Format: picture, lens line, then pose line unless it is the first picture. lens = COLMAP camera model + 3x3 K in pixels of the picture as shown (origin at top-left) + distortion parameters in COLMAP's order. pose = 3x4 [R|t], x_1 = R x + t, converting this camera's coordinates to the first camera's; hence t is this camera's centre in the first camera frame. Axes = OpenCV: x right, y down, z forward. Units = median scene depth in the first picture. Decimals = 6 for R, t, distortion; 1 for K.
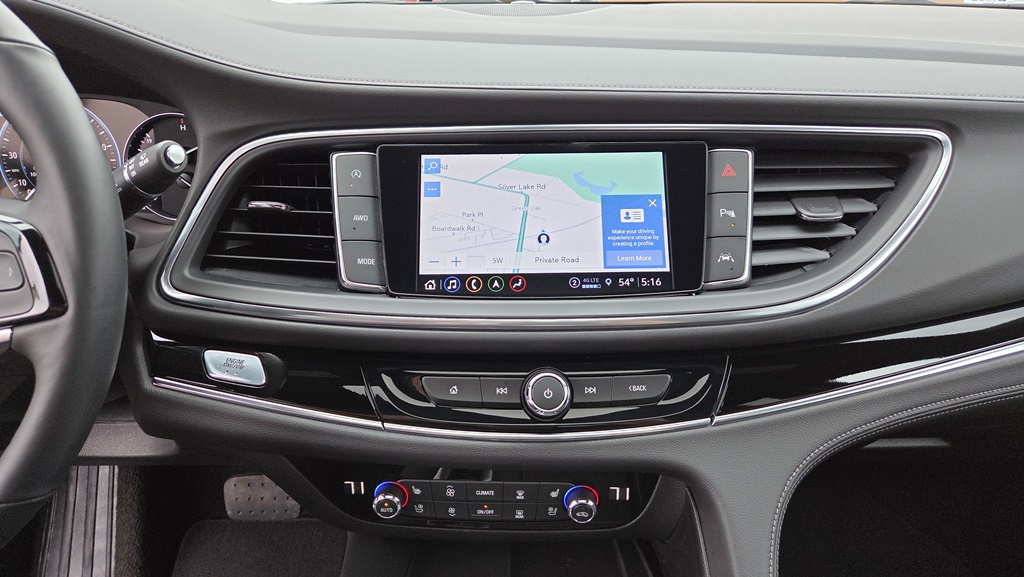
lens RADIAL K [[698.1, 0, 512.0], [0, 698.1, 288.5], [0, 0, 1]] dist [0.068719, -0.049027]
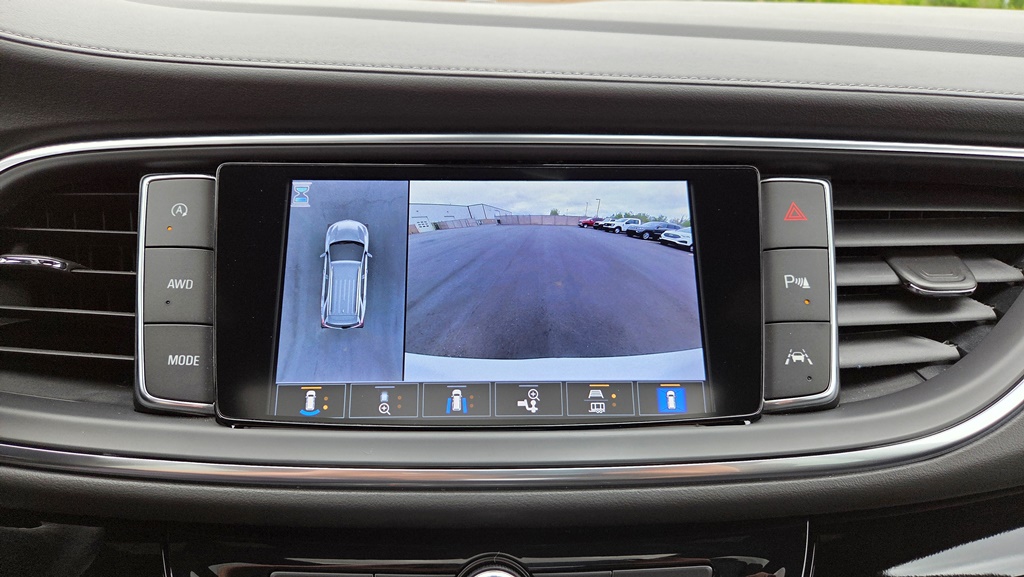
lens RADIAL K [[706.8, 0, 512.0], [0, 706.8, 288.5], [0, 0, 1]] dist [0.003545, 0.000279]
pose [[0.999592, 0.008576, 0.027241, 0.044435], [-0.006901, 0.998113, -0.061014, -0.061764], [-0.027713, 0.060801, 0.997765, 0.394915]]
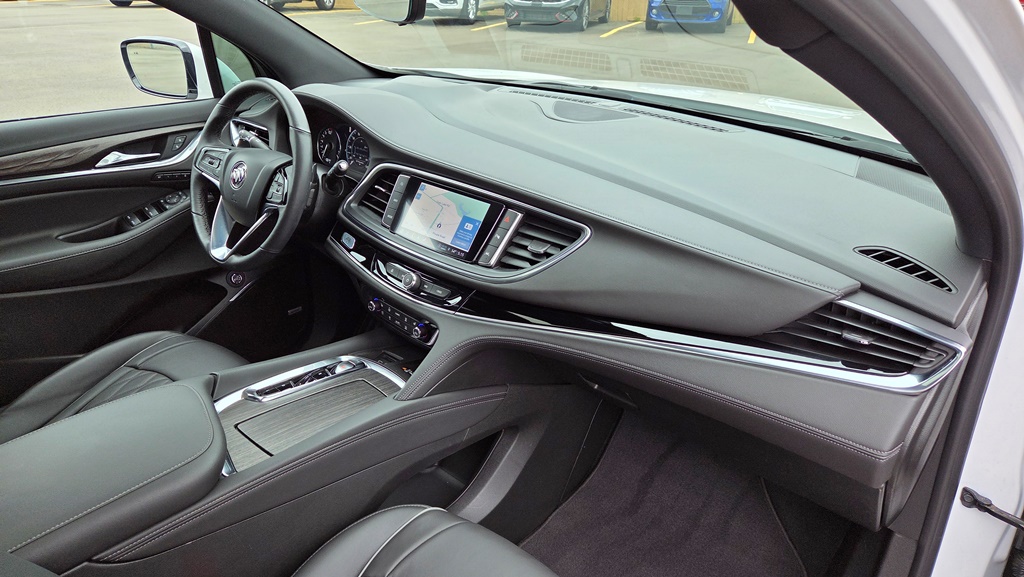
lens RADIAL K [[698.1, 0, 512.0], [0, 698.1, 288.5], [0, 0, 1]] dist [0.068719, -0.049027]
pose [[0.735114, 0.313868, -0.600912, 1.763799], [-0.297910, 0.945763, 0.129547, -0.254433], [0.608980, 0.083785, 0.788748, -0.770512]]
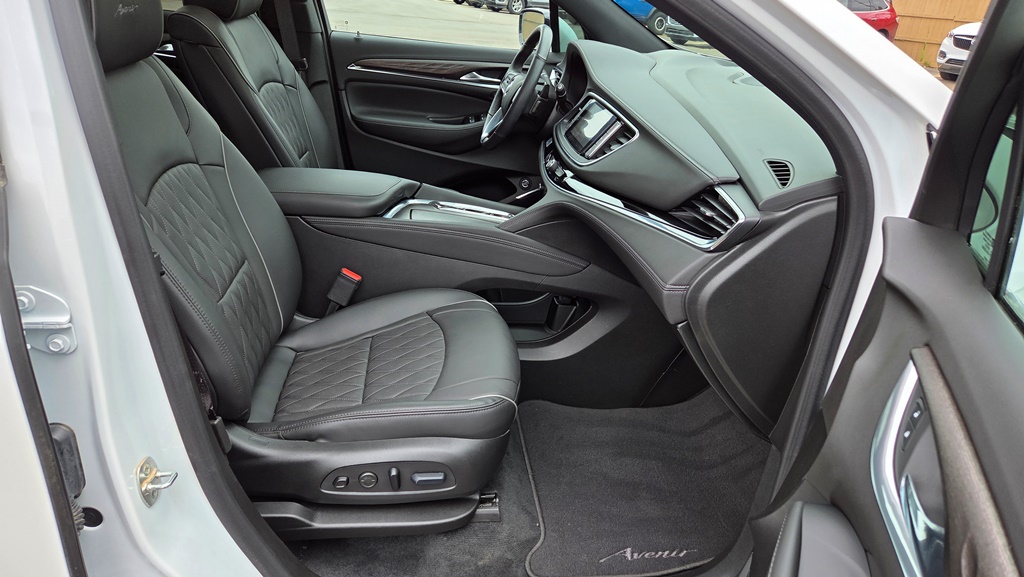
lens RADIAL K [[698.1, 0, 512.0], [0, 698.1, 288.5], [0, 0, 1]] dist [0.068719, -0.049027]
pose [[0.088865, 0.418610, -0.903808, 3.320025], [-0.480615, 0.812795, 0.329201, -0.393174], [0.872417, 0.405129, 0.273419, 0.076525]]
